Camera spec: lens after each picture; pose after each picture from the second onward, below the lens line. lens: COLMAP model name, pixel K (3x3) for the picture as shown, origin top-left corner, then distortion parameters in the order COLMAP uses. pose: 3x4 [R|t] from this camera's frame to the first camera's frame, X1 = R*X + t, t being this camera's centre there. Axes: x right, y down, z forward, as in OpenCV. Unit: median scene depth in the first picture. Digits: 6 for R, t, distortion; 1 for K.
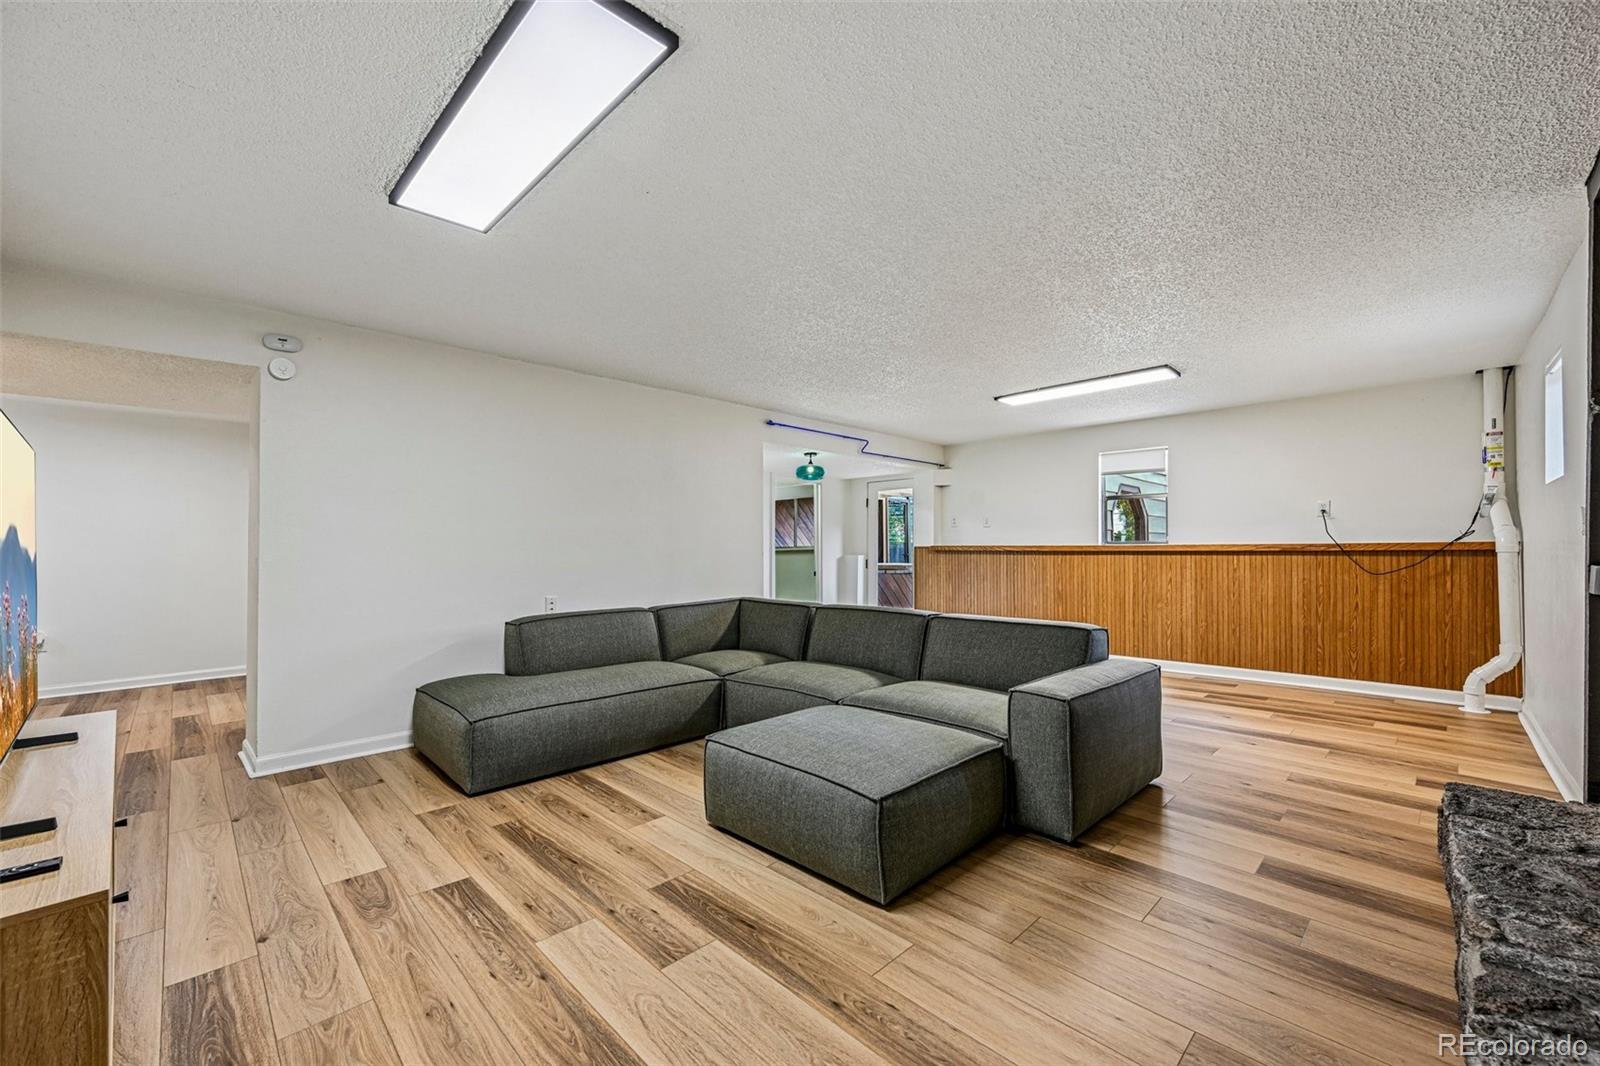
lens RADIAL K [[636.4, 0, 799.4], [0, 636.4, 542.2], [0, 0, 1]] dist [-0.007311, 0.000044]
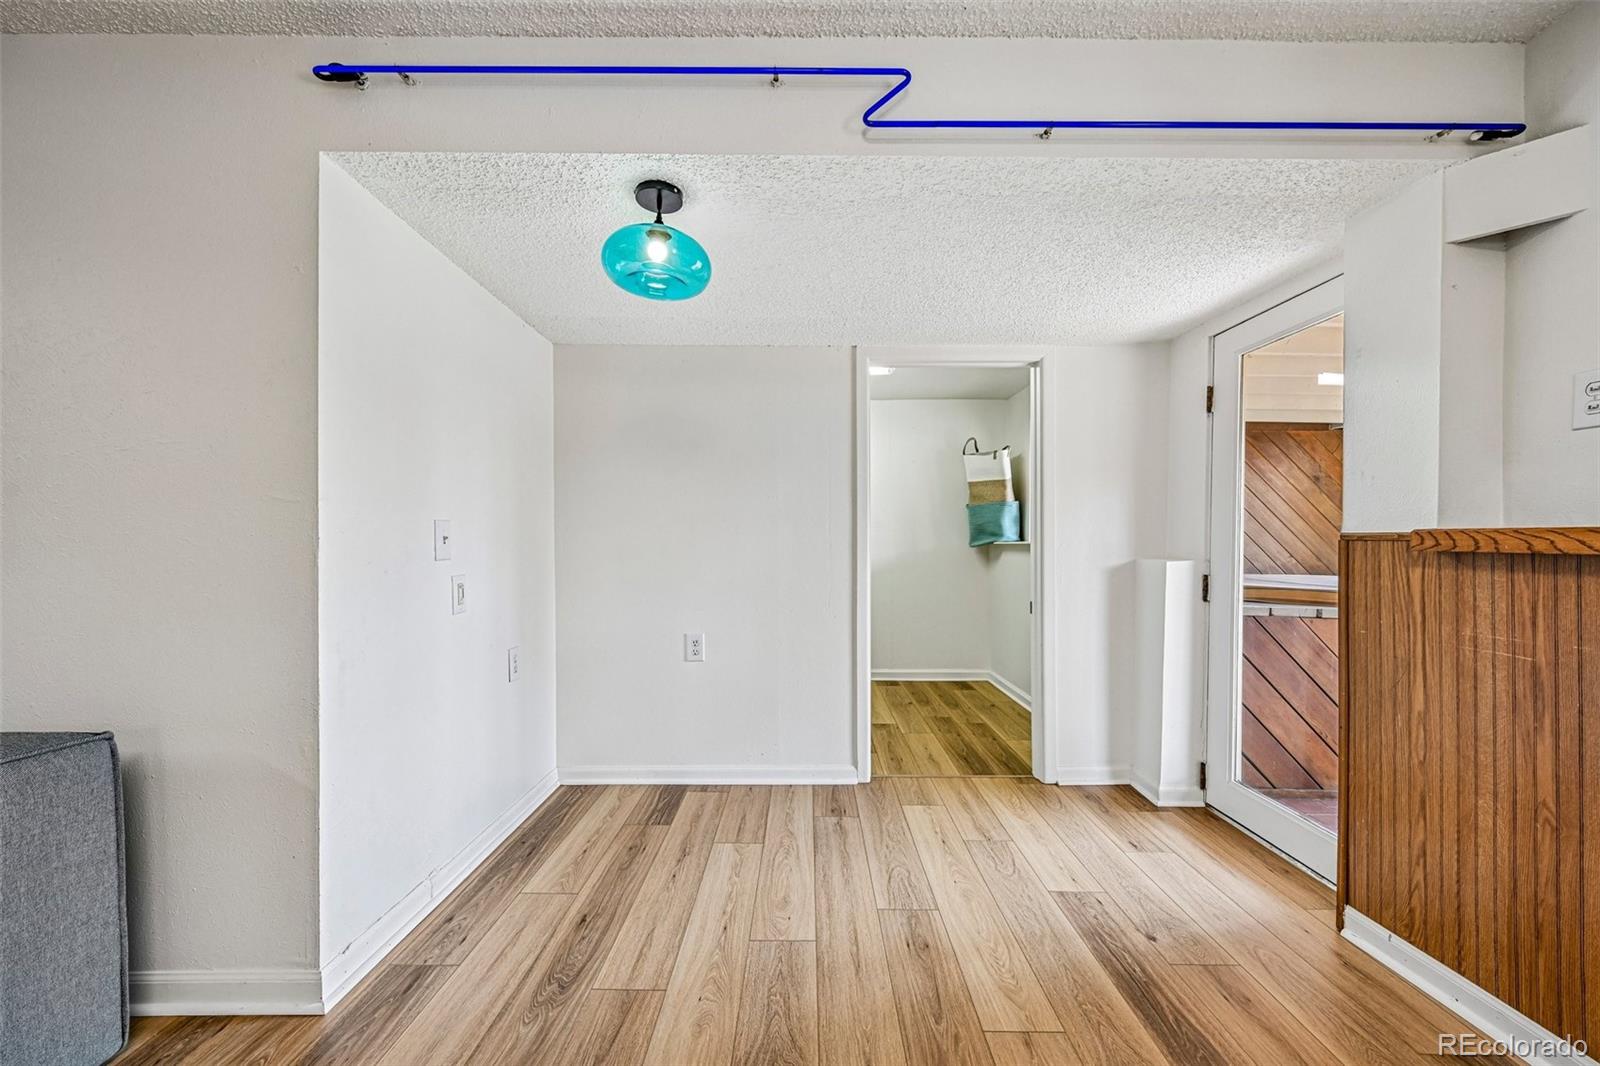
lens RADIAL K [[636.4, 0, 799.4], [0, 636.4, 542.2], [0, 0, 1]] dist [-0.007311, 0.000044]
pose [[0.701419, 0.006242, -0.712722, 0.571754], [0.006120, 0.999872, 0.014780, 0.014451], [0.712723, -0.014729, 0.701291, 1.897182]]
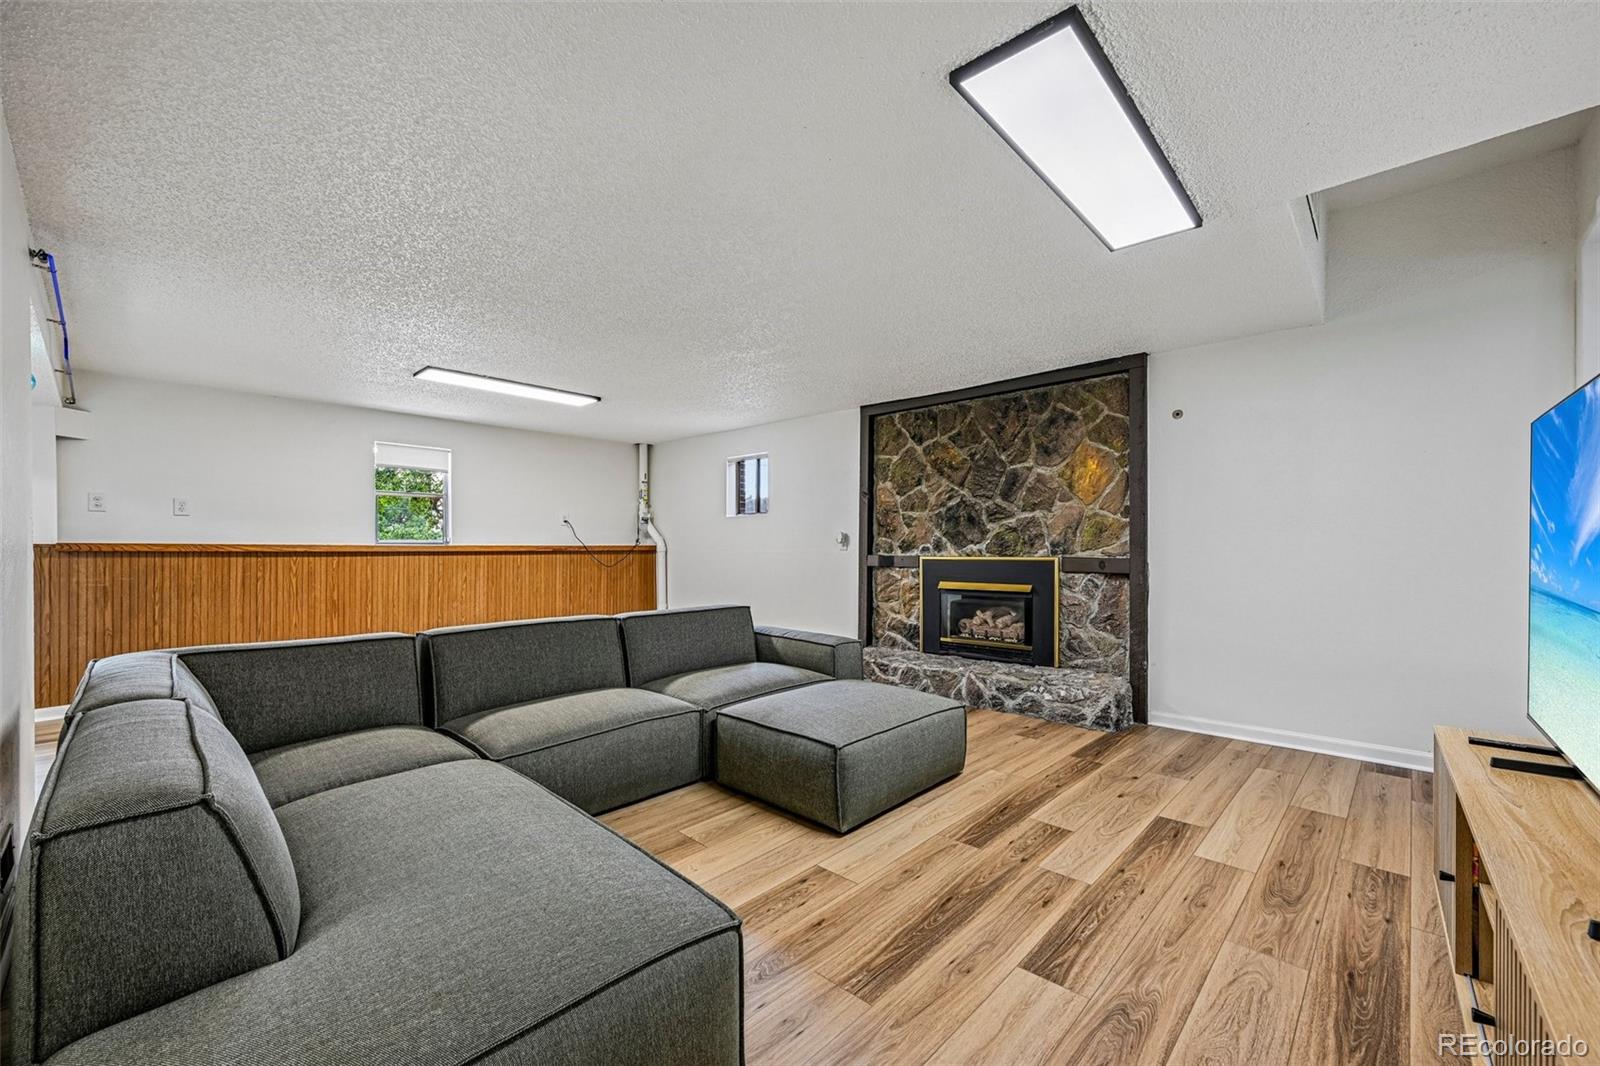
lens RADIAL K [[636.4, 0, 799.4], [0, 636.4, 542.2], [0, 0, 1]] dist [-0.007311, 0.000044]
pose [[-0.025382, 0.015076, 0.999564, -0.976161], [-0.009181, 0.999841, -0.015314, 0.019925], [-0.999636, -0.009566, -0.025240, 0.975733]]
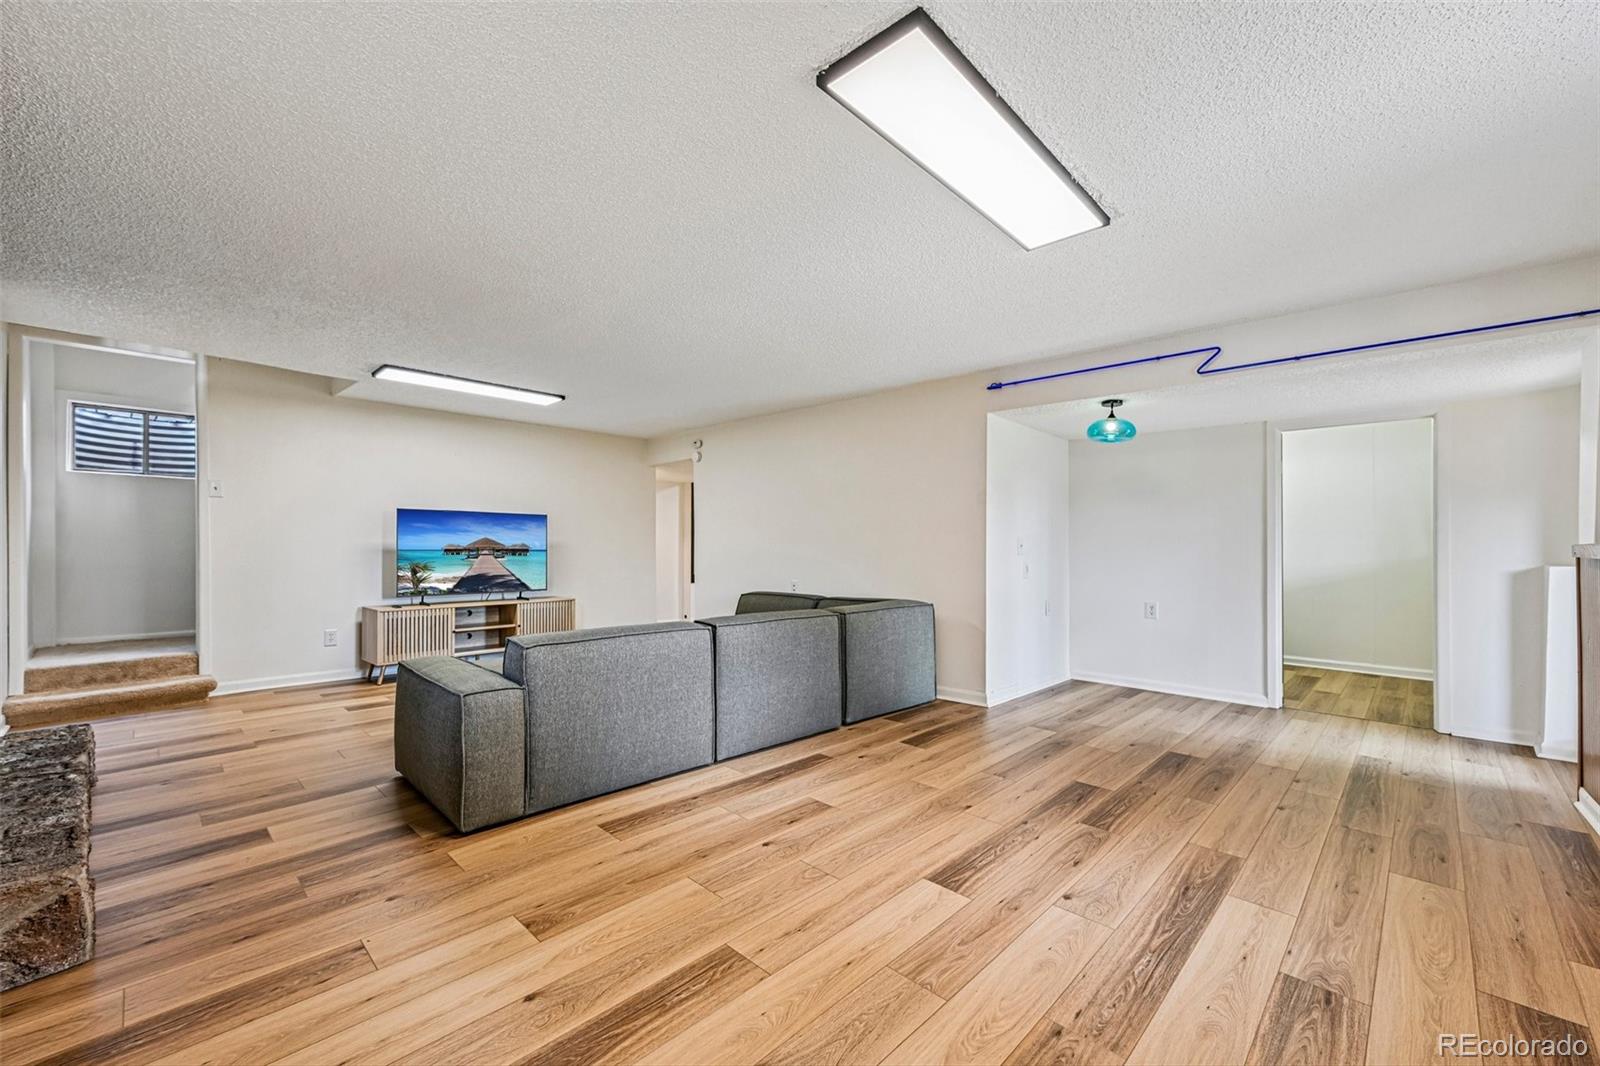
lens RADIAL K [[647.5, 0, 819.9], [0, 647.5, 538.1], [0, 0, 1]] dist [-0.002357, 0.000019]
pose [[0.048687, -0.000208, -0.998814, 1.486841], [0.008925, 0.999960, 0.000226, -0.005008], [0.998774, -0.008925, 0.048687, 1.490516]]
